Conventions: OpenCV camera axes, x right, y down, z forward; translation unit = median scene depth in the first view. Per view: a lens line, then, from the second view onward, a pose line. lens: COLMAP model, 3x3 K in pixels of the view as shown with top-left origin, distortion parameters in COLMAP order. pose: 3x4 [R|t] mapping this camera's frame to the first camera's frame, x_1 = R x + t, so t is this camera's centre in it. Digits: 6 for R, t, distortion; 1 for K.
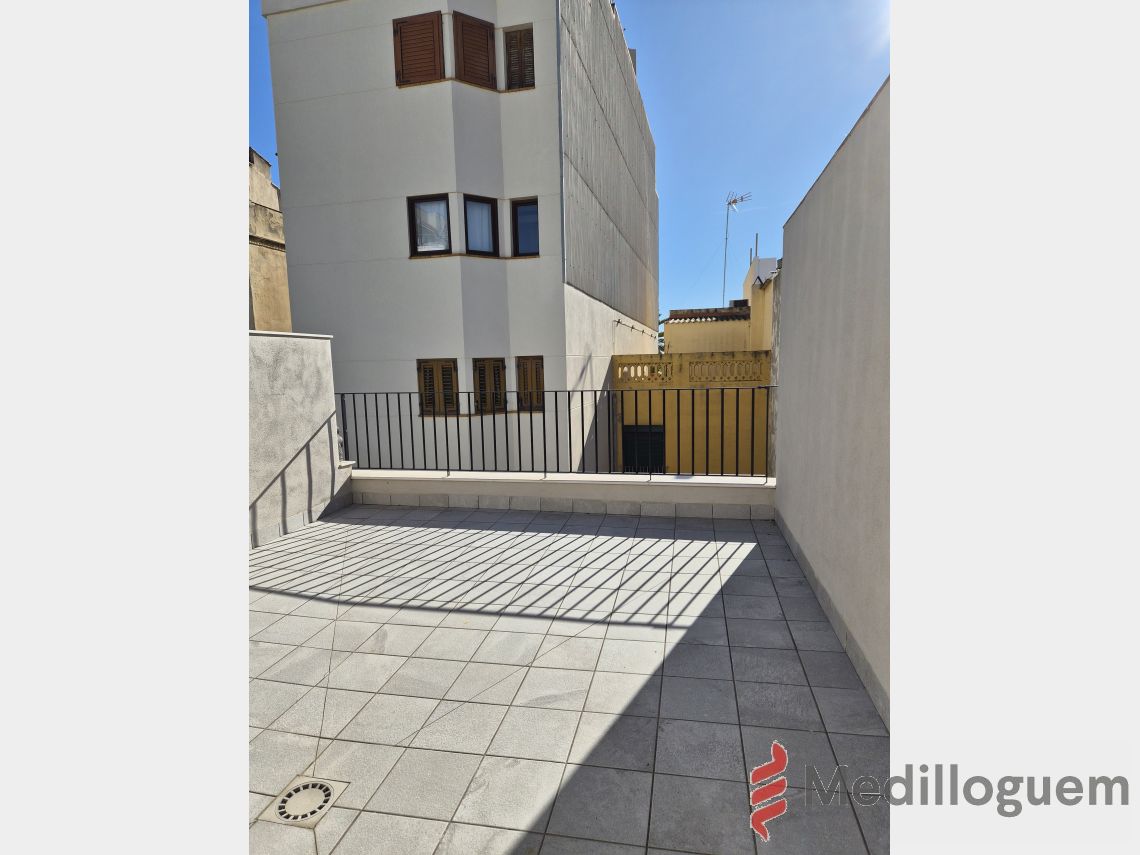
lens RADIAL K [[580.8, 0, 570.0], [0, 580.8, 427.5], [0, 0, 1]] dist [0.074562, -0.056550]
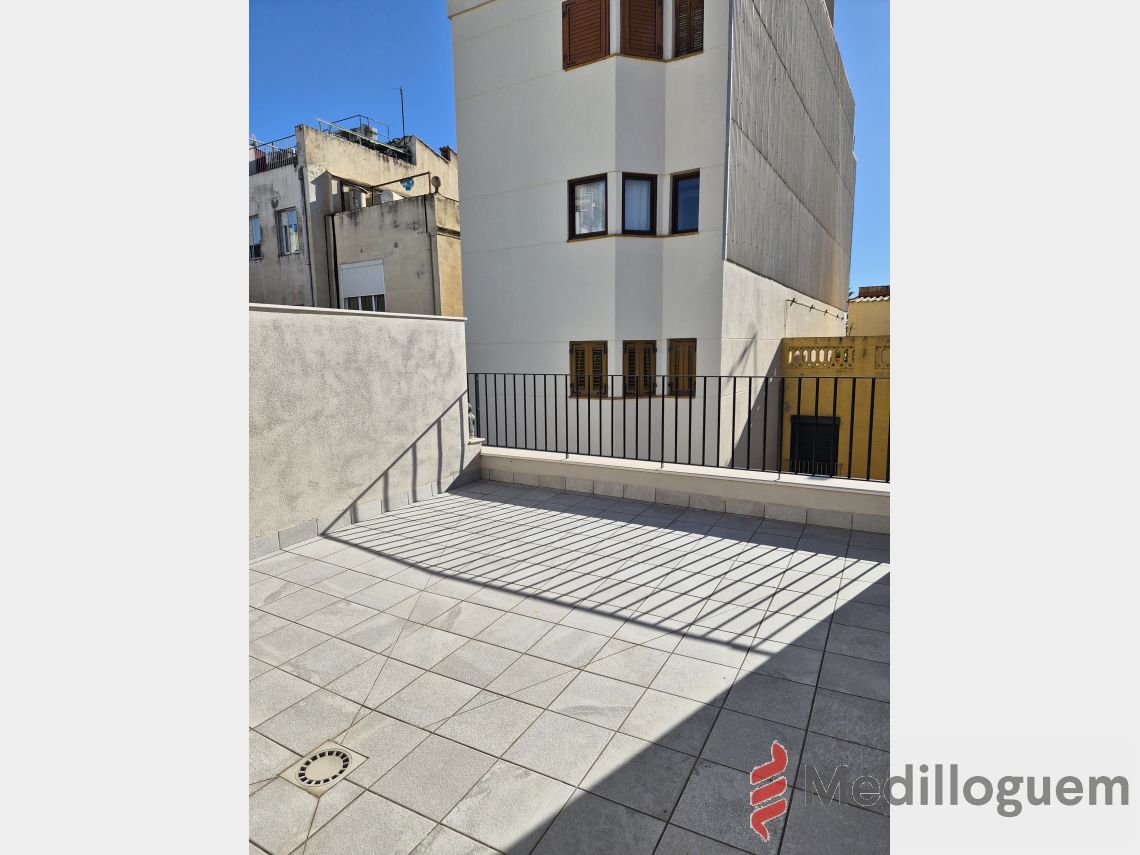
lens RADIAL K [[580.8, 0, 570.0], [0, 580.8, 427.5], [0, 0, 1]] dist [0.074562, -0.056550]
pose [[0.957415, 0.051548, -0.284075, 0.077604], [-0.043196, 0.998432, 0.035591, -0.005858], [0.285464, -0.021804, 0.958141, 0.049803]]
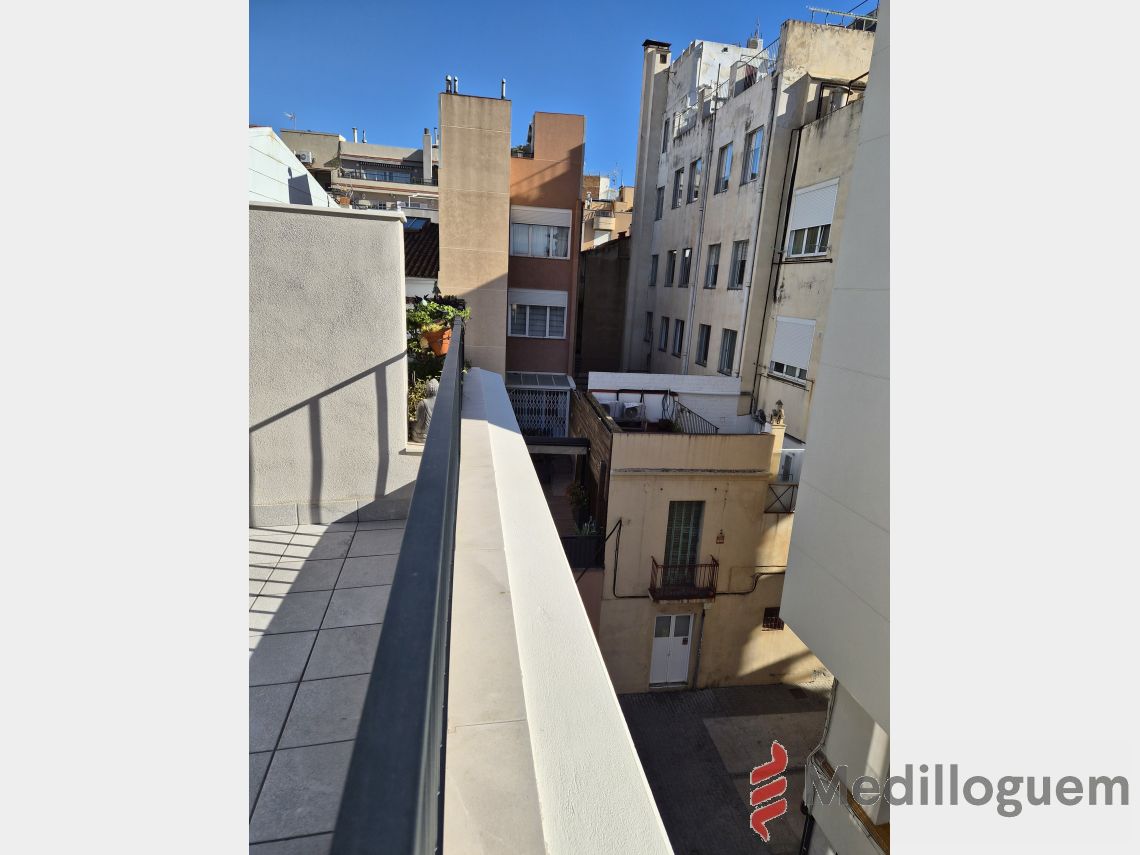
lens RADIAL K [[580.8, 0, 570.0], [0, 580.8, 427.5], [0, 0, 1]] dist [0.074562, -0.056550]
pose [[0.411793, 0.269572, -0.870492, 0.175543], [-0.169165, 0.961254, 0.217654, -0.111154], [0.895438, 0.057628, 0.441440, 0.900962]]
